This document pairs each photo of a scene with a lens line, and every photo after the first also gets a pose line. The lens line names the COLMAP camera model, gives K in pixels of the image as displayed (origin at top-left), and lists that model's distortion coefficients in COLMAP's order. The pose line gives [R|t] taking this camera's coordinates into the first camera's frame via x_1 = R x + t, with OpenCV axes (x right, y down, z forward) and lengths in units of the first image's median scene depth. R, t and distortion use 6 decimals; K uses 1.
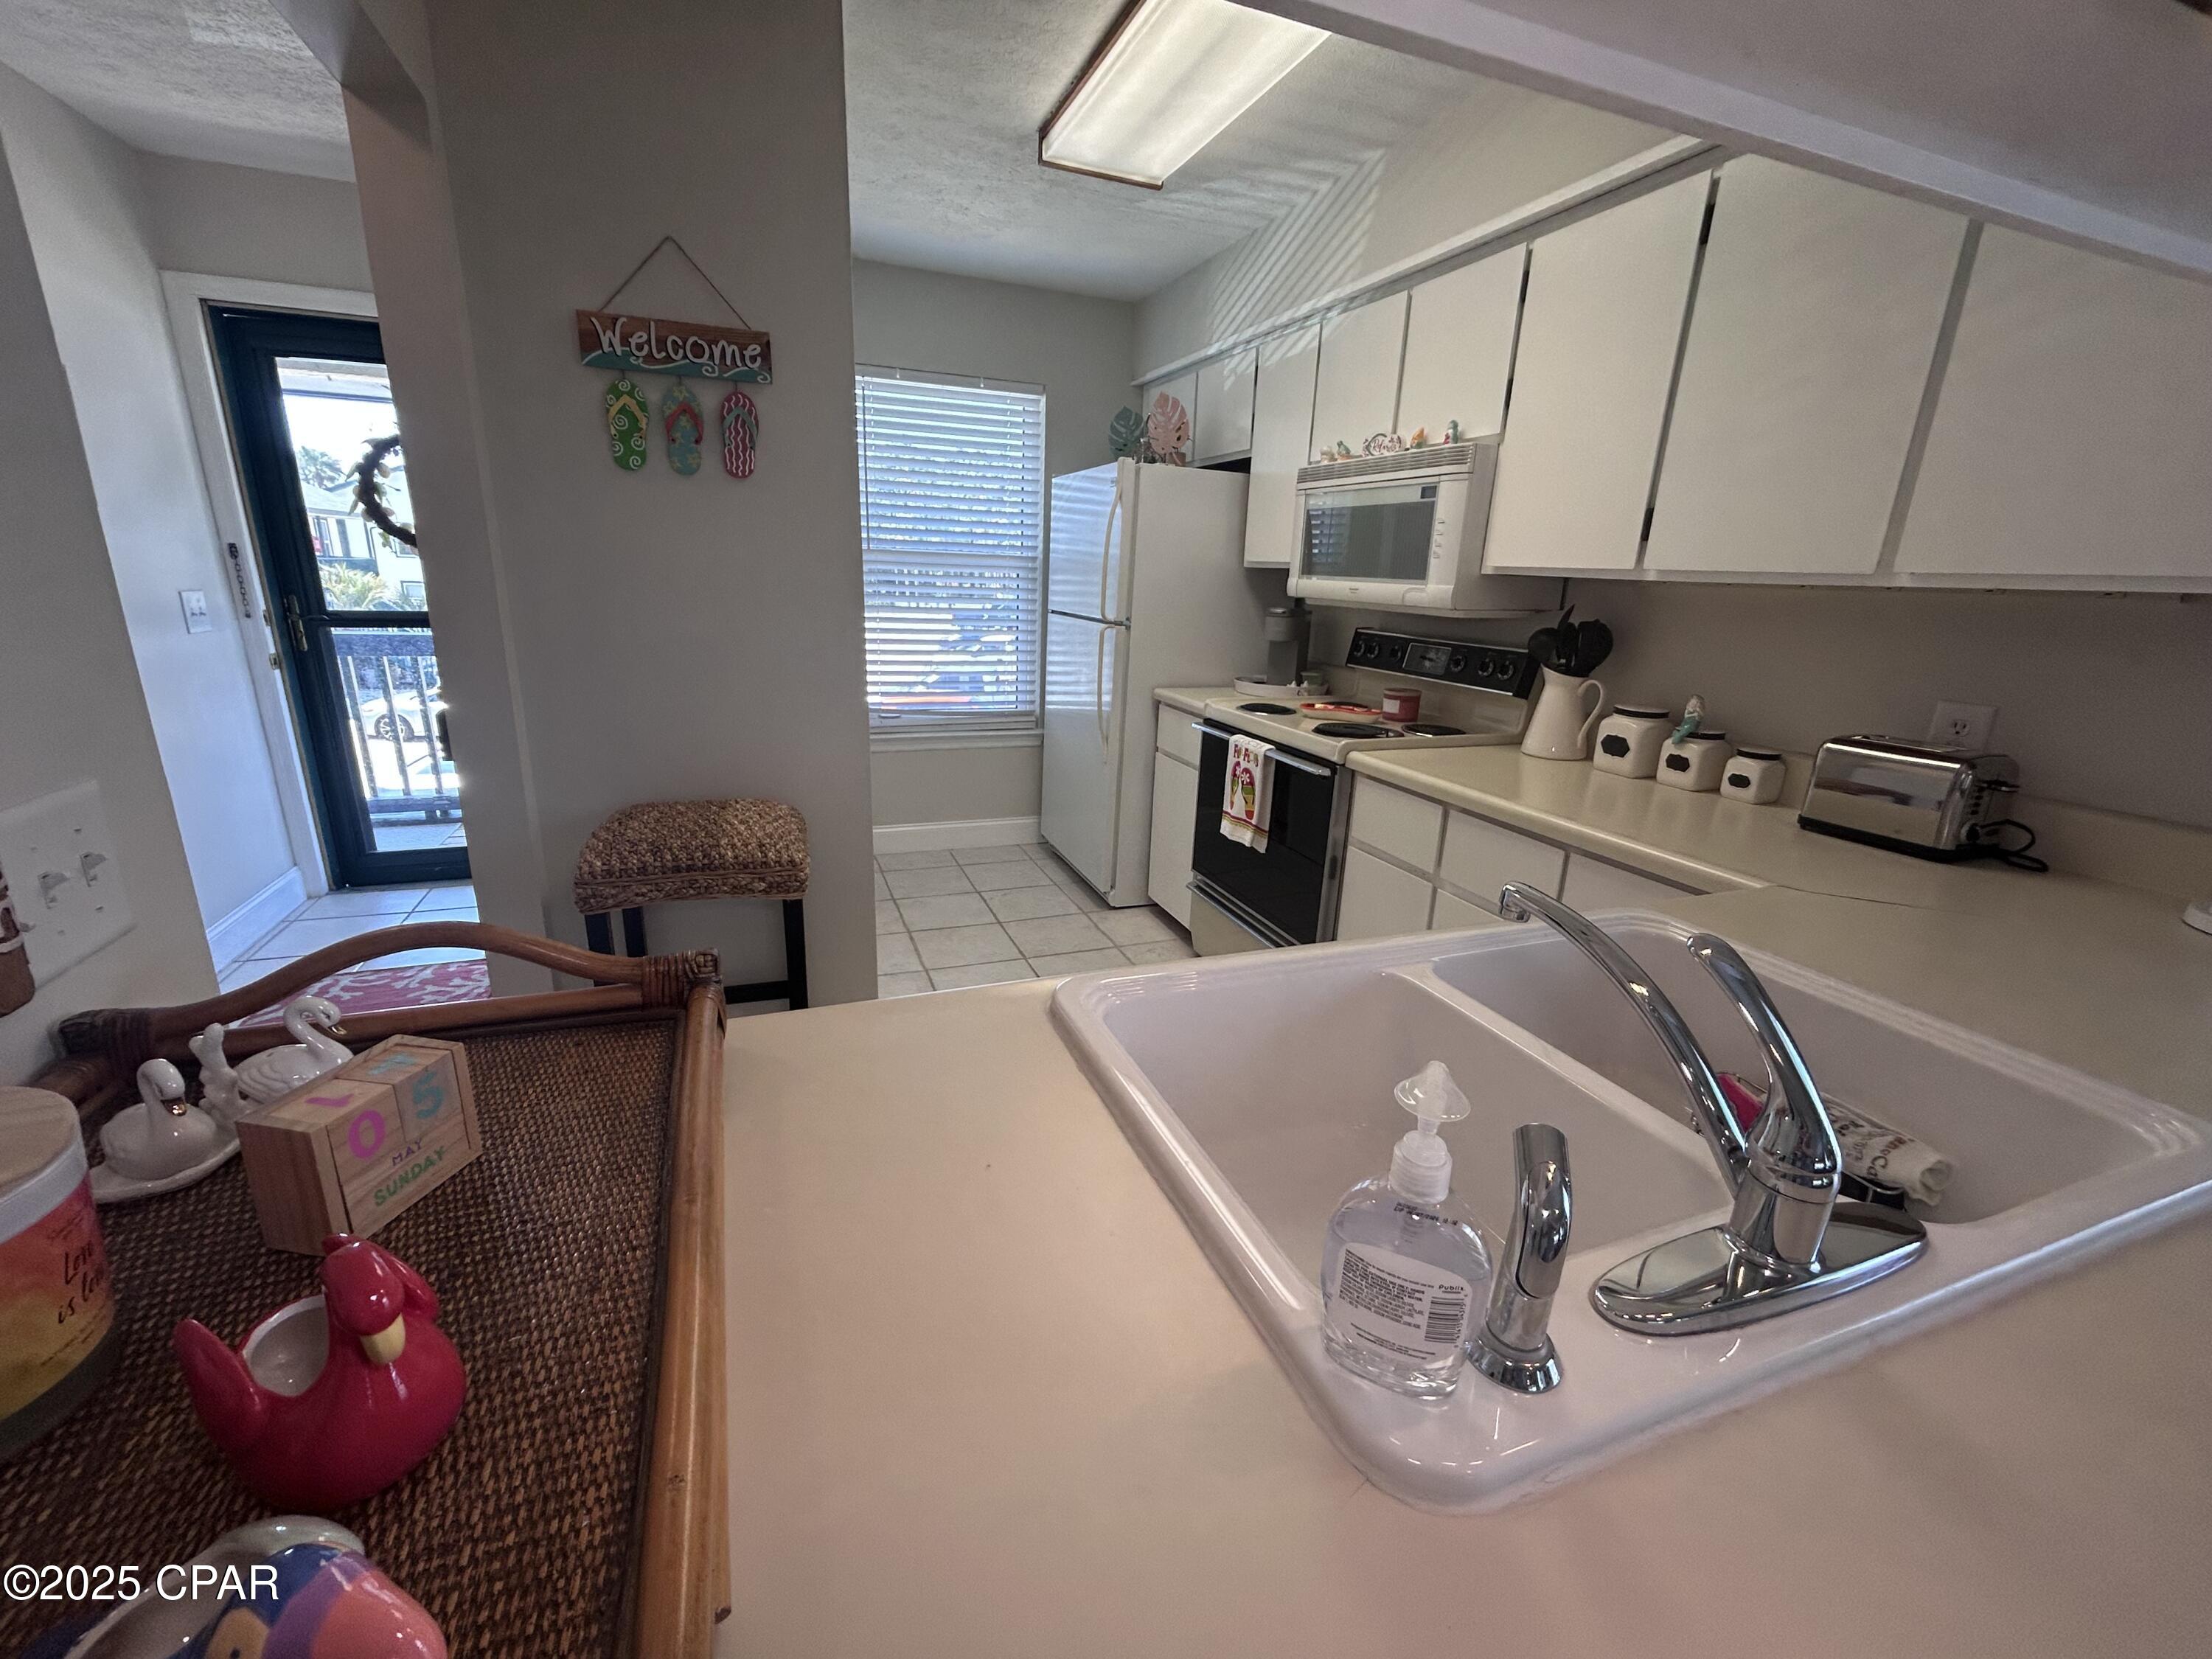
lens RADIAL K [[904.5, 0, 1098.3], [0, 904.5, 832.1], [0, 0, 1]] dist [-0.002036, 0.001223]
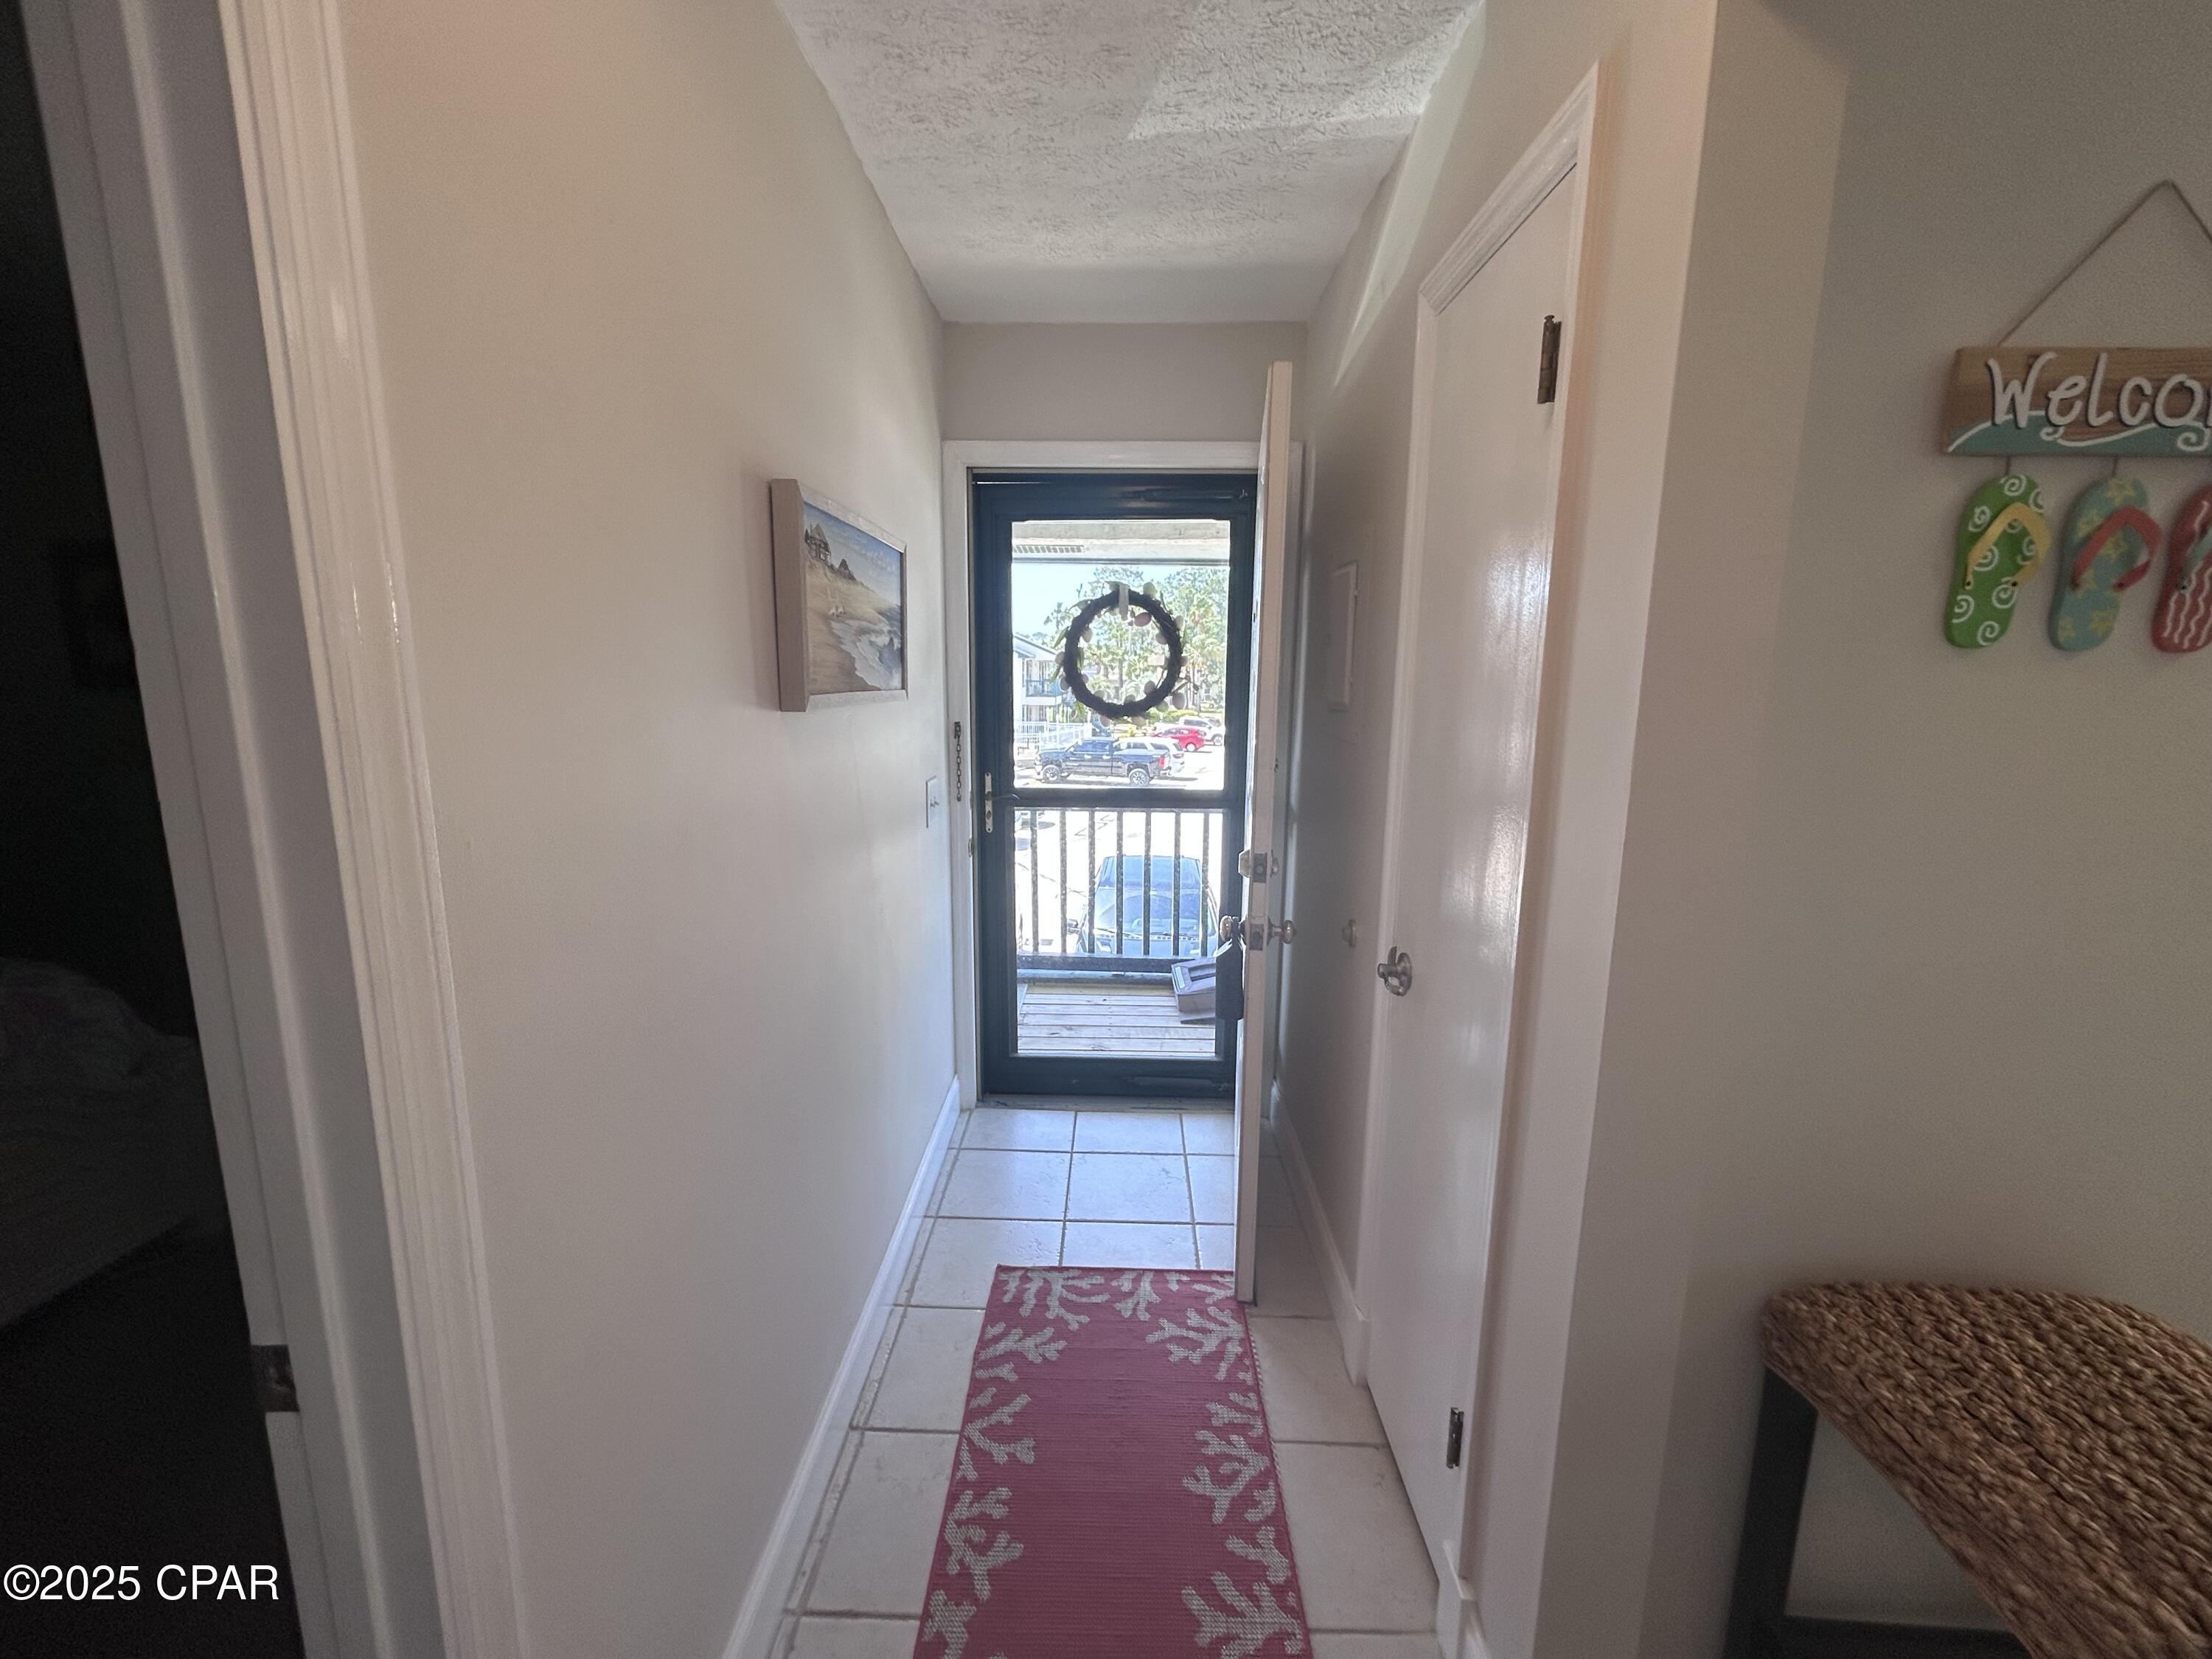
lens RADIAL K [[904.5, 0, 1098.2], [0, 904.5, 827.6], [0, 0, 1]] dist [-0.002036, 0.001223]
pose [[0.925761, 0.038592, -0.376134, -0.735410], [-0.084753, 0.990645, -0.106956, -0.197311], [0.368488, 0.130894, 0.920371, 0.355506]]
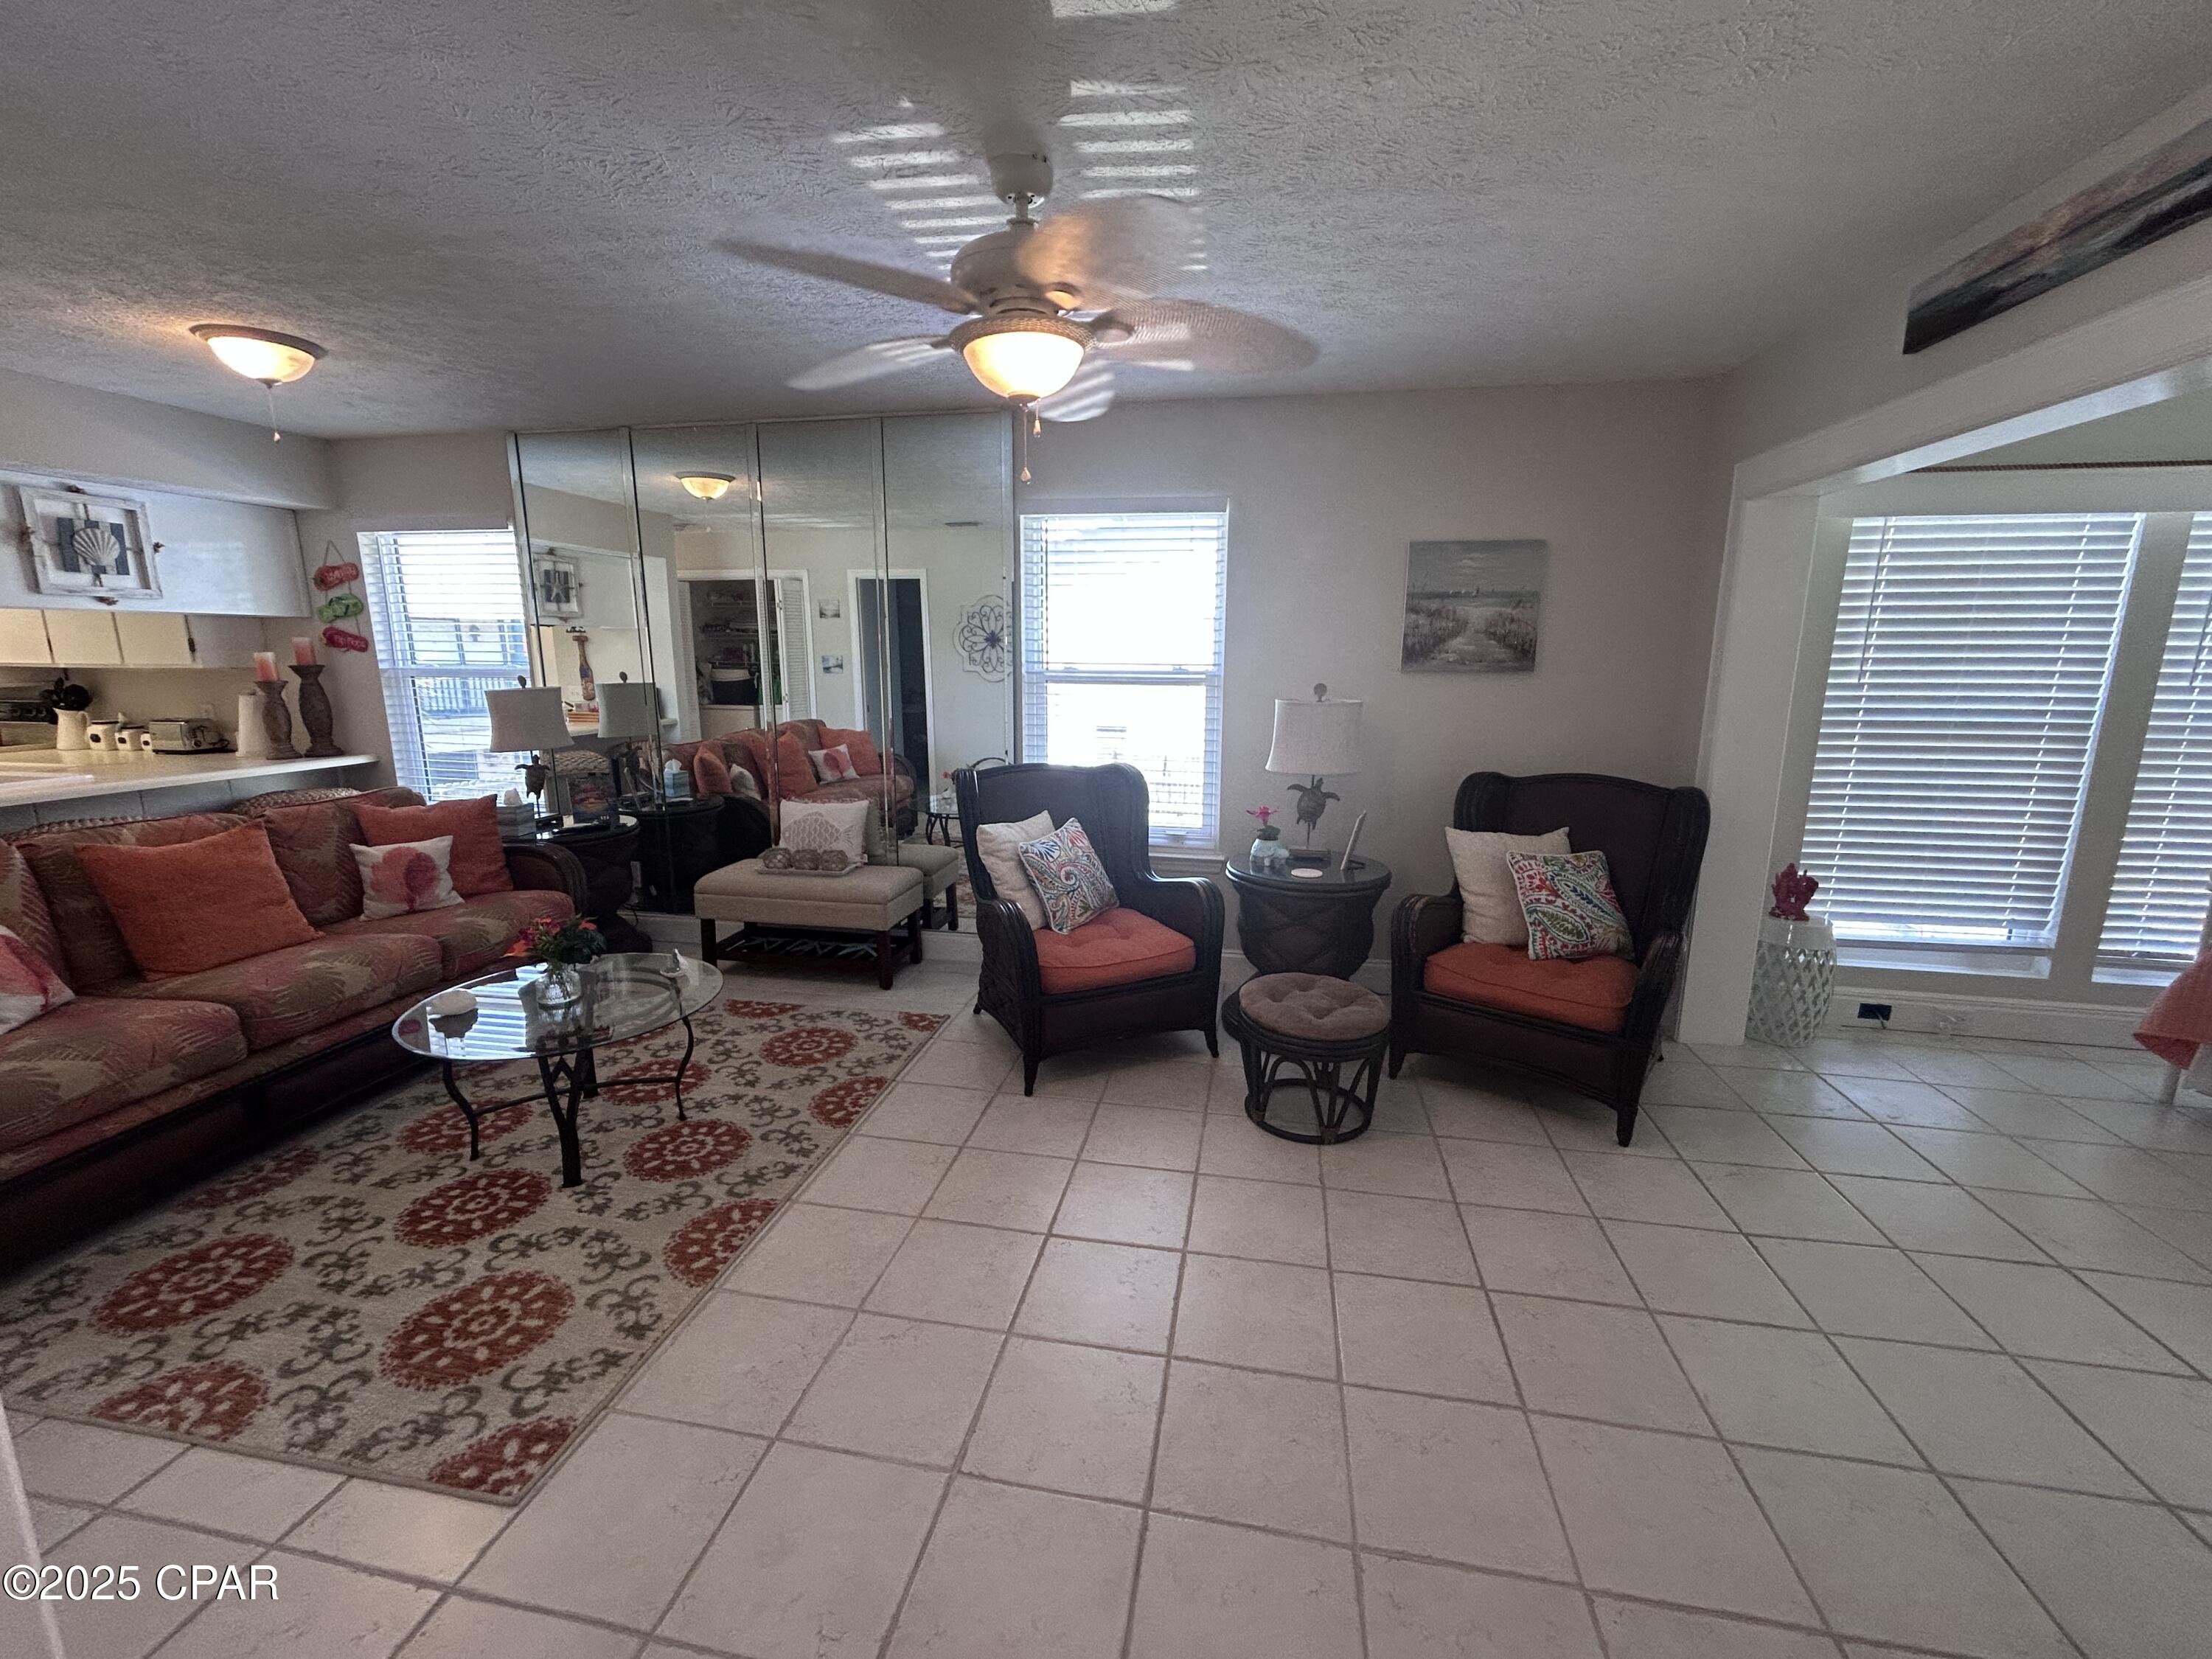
lens RADIAL K [[904.5, 0, 1101.7], [0, 904.5, 828.7], [0, 0, 1]] dist [-0.002036, 0.001223]
pose [[0.520488, -0.190564, 0.832333, -0.051556], [0.249517, 0.966175, 0.065175, 0.647451], [-0.816599, 0.173758, 0.550431, -2.428488]]
